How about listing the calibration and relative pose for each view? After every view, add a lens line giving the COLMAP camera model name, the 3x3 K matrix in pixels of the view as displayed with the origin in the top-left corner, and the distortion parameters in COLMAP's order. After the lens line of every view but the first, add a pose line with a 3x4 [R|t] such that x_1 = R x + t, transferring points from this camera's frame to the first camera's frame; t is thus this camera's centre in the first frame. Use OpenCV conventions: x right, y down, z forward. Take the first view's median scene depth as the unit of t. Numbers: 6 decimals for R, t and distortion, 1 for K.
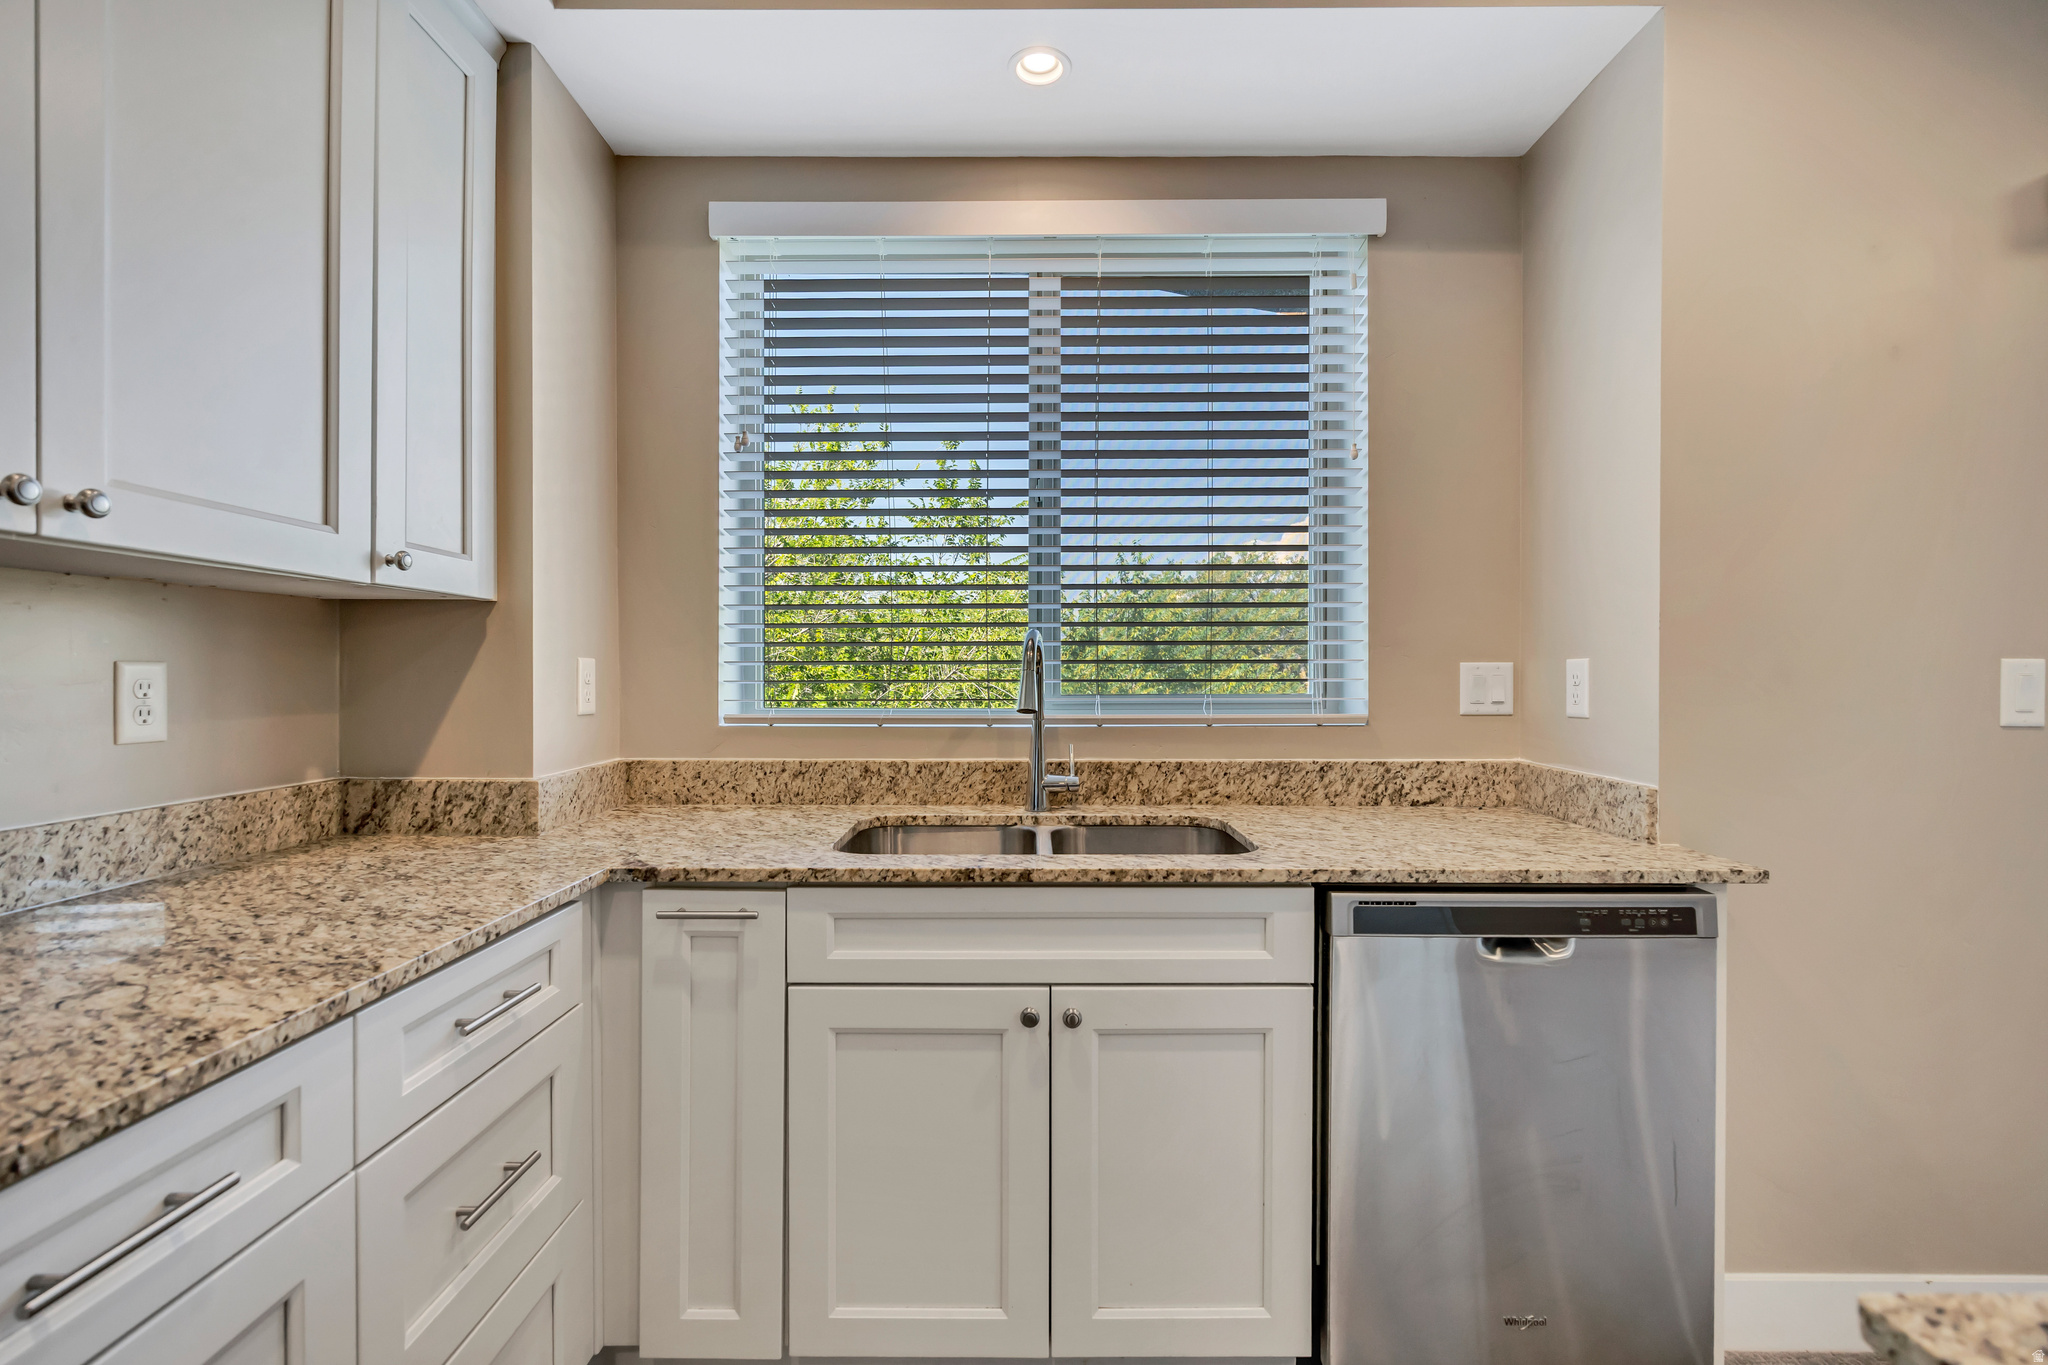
lens RADIAL K [[891.4, 0, 1019.9], [0, 891.4, 674.2], [0, 0, 1]] dist [-0.001978, 0.000874]
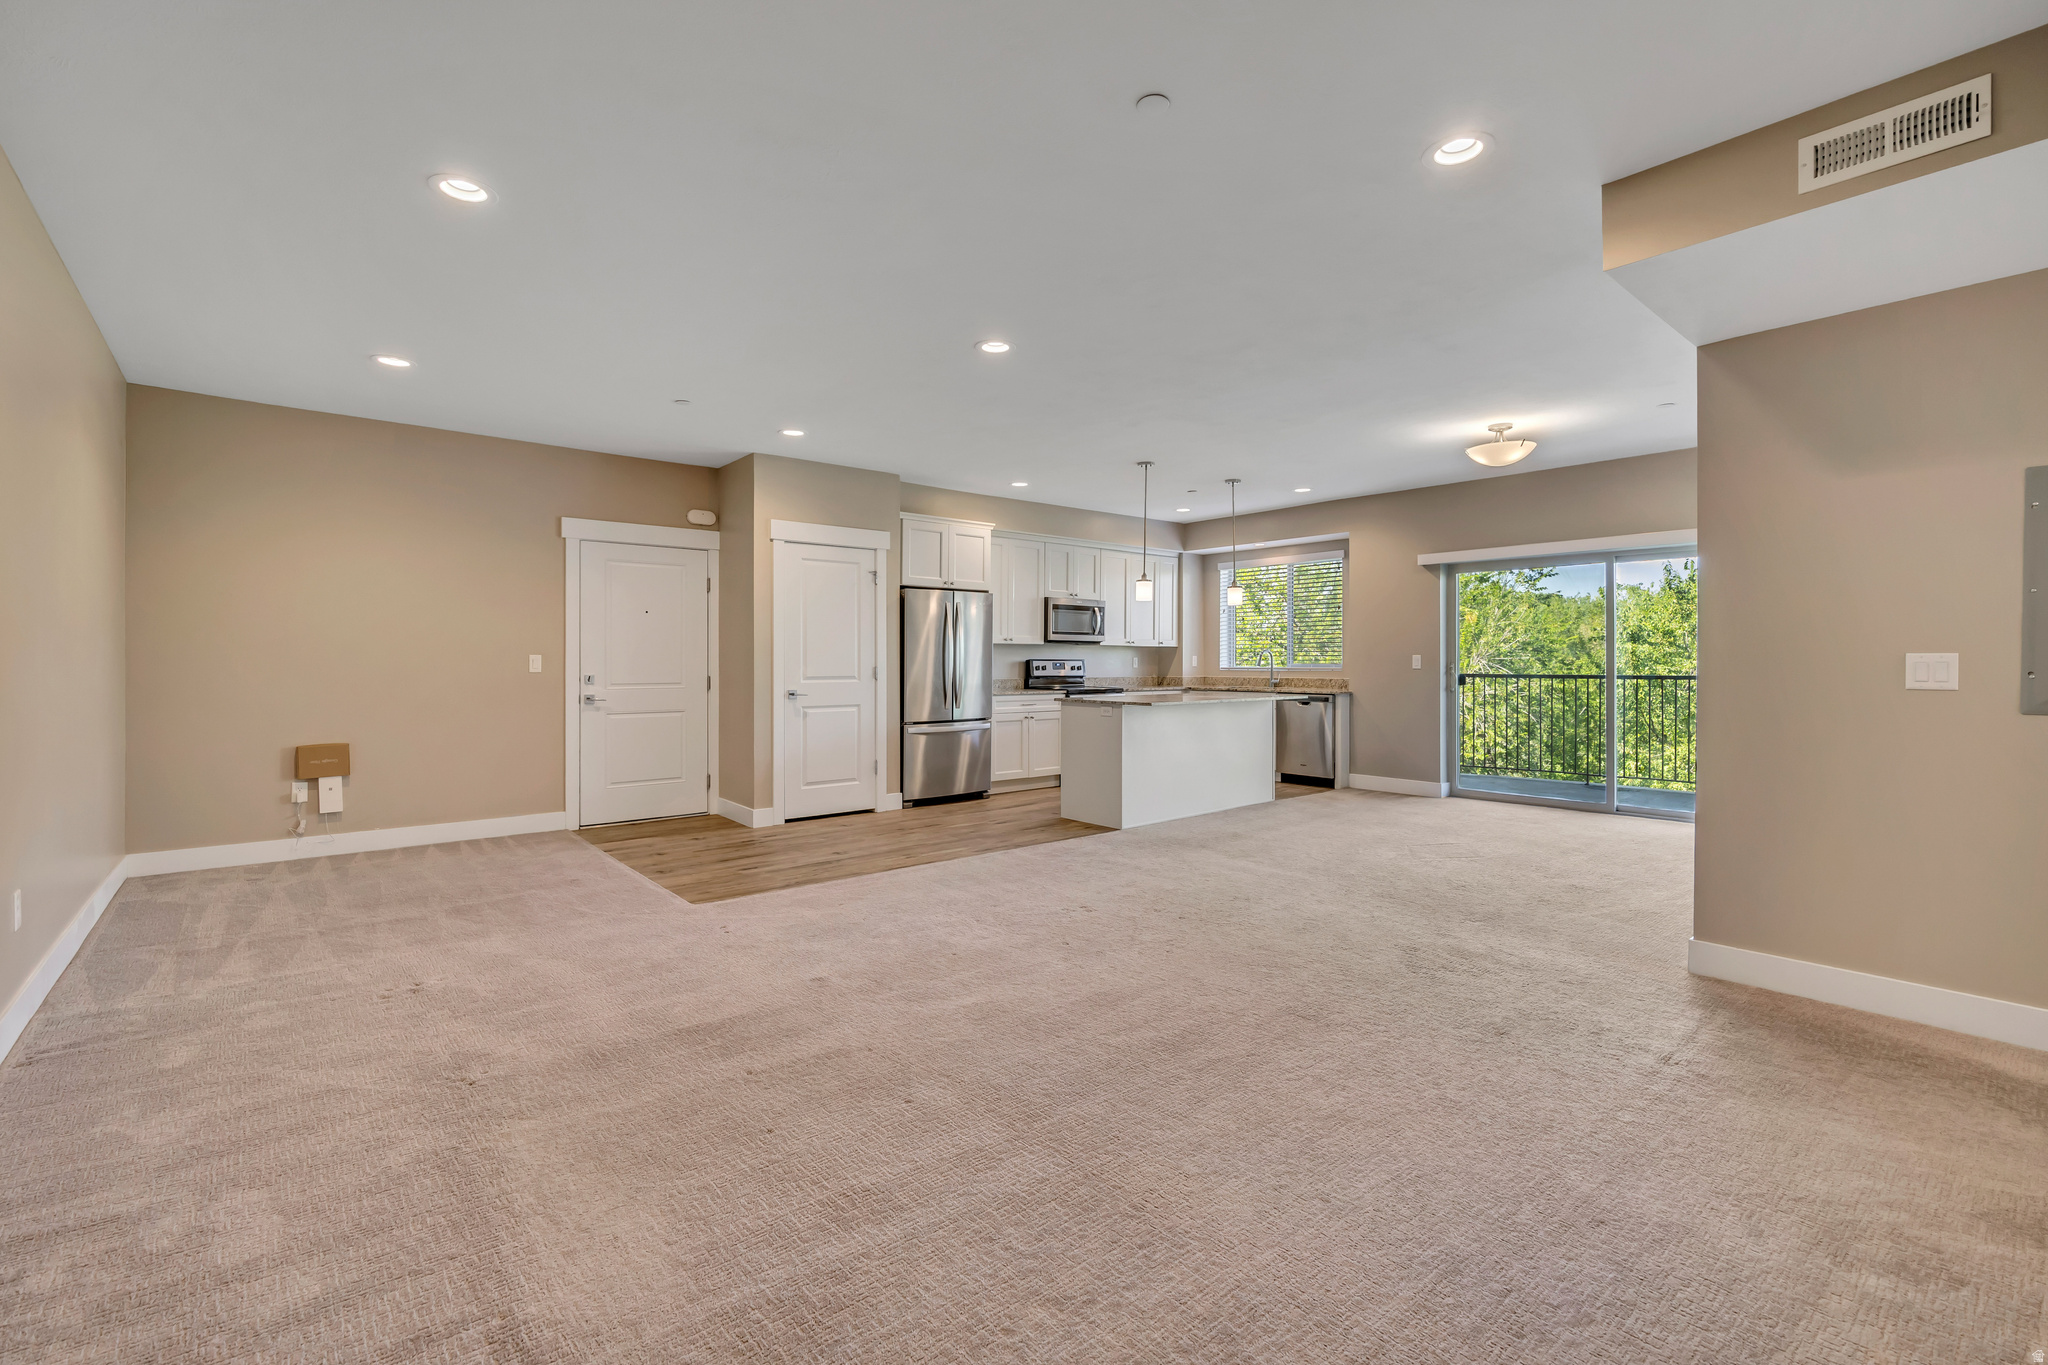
lens RADIAL K [[891.4, 0, 1019.9], [0, 891.4, 674.2], [0, 0, 1]] dist [-0.001978, 0.000874]
pose [[0.647069, 0.011435, -0.762346, 3.843683], [-0.002107, 0.999911, 0.013210, 0.029274], [0.762429, -0.006942, 0.647035, -4.298809]]
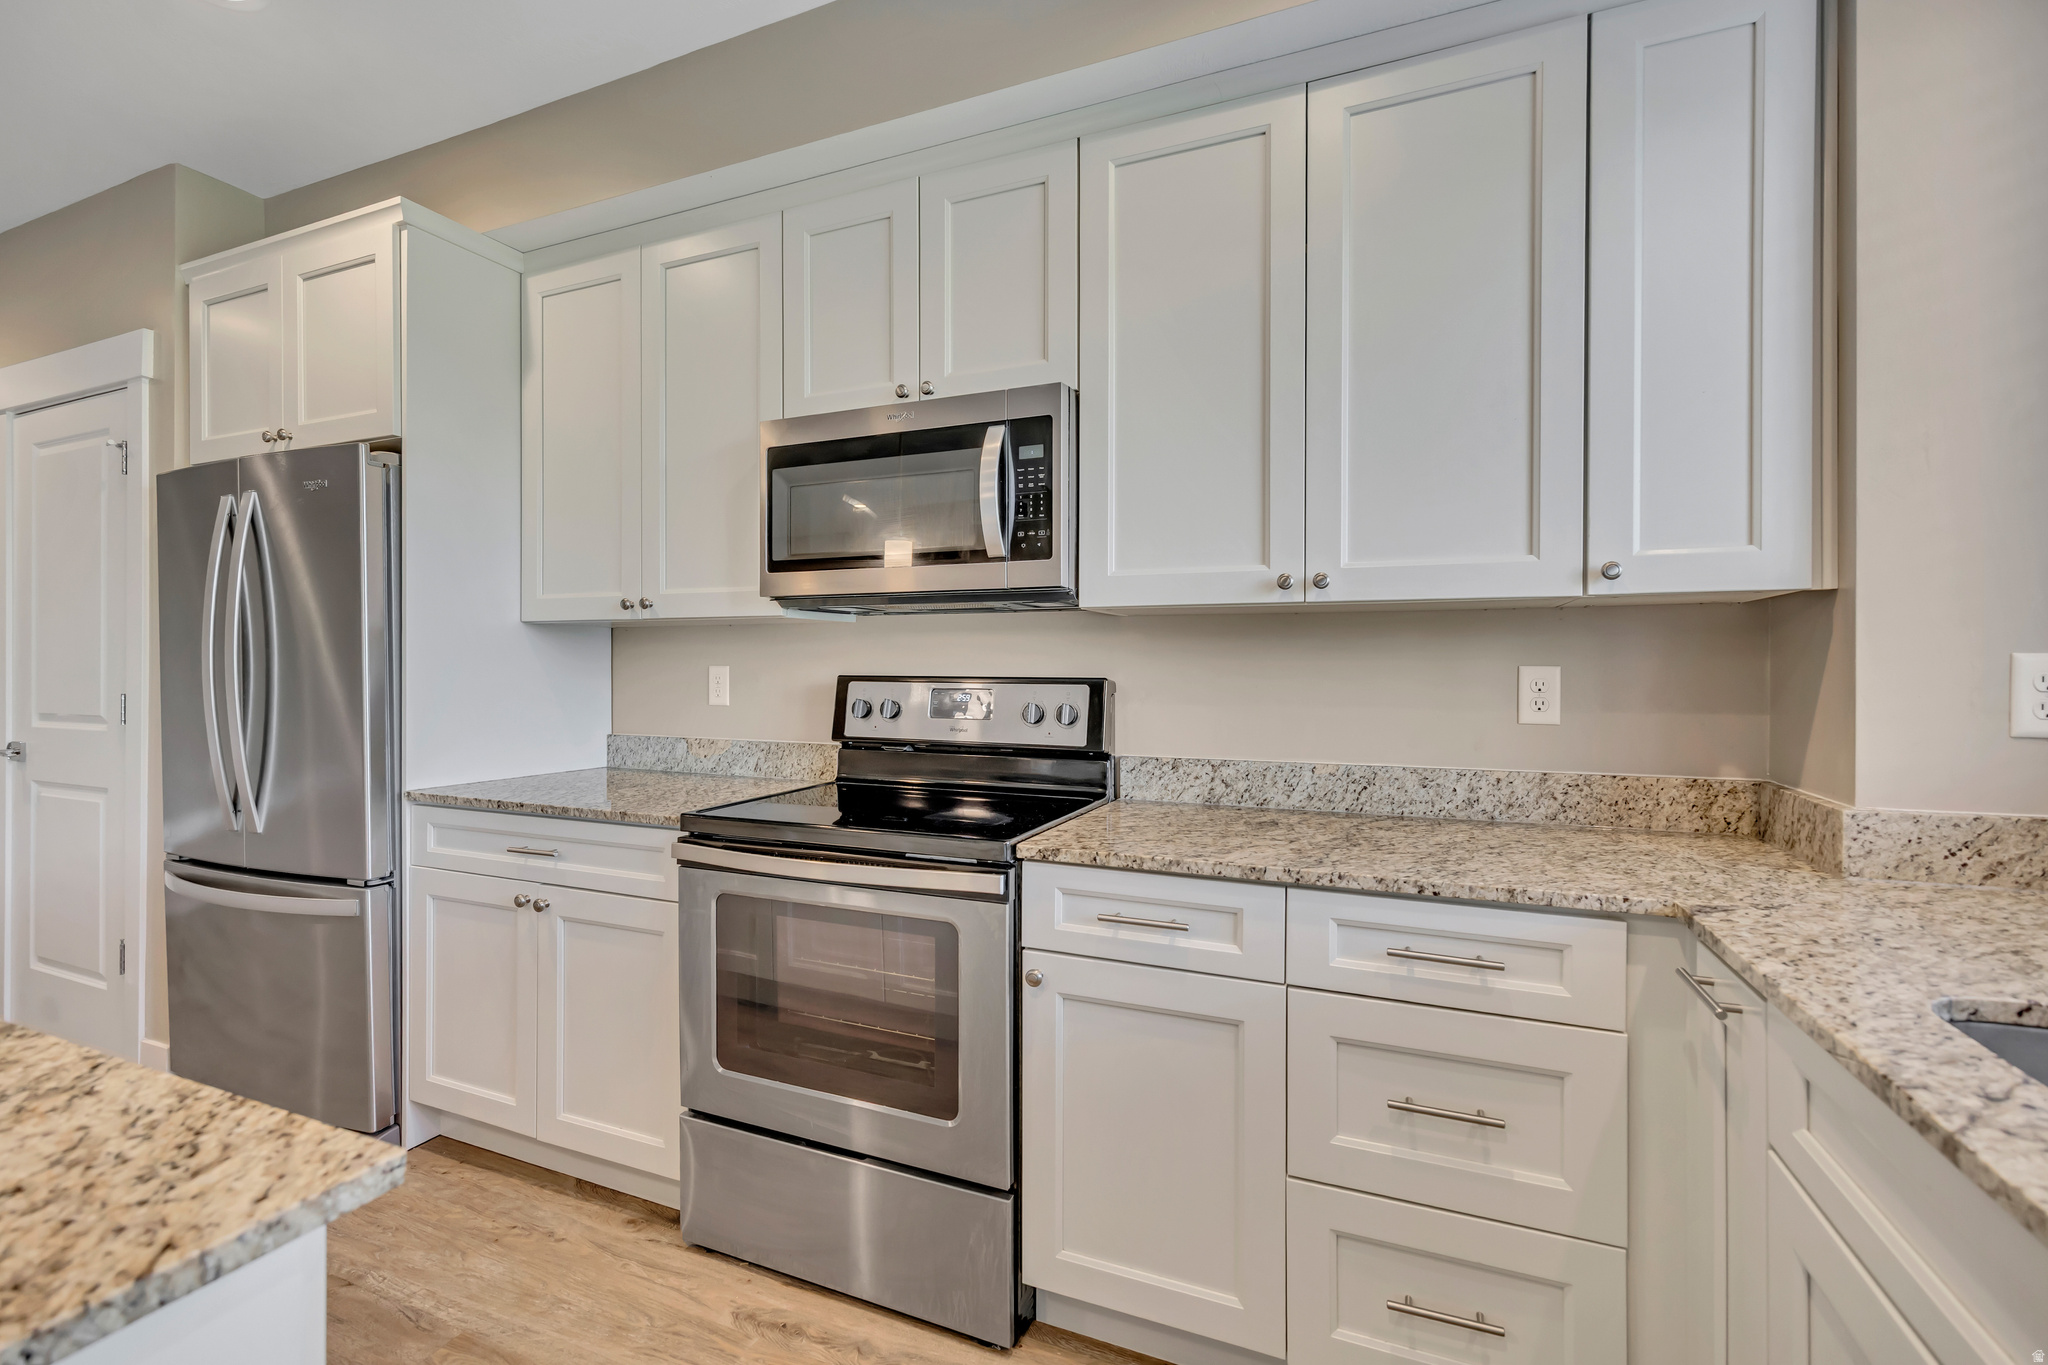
lens RADIAL K [[891.4, 0, 1019.9], [0, 891.4, 674.2], [0, 0, 1]] dist [-0.001978, 0.000874]
pose [[-0.388090, 0.002288, -0.921619, 0.562105], [-0.004020, 0.999983, 0.004175, -0.003826], [0.921613, 0.005325, -0.388074, 0.728894]]
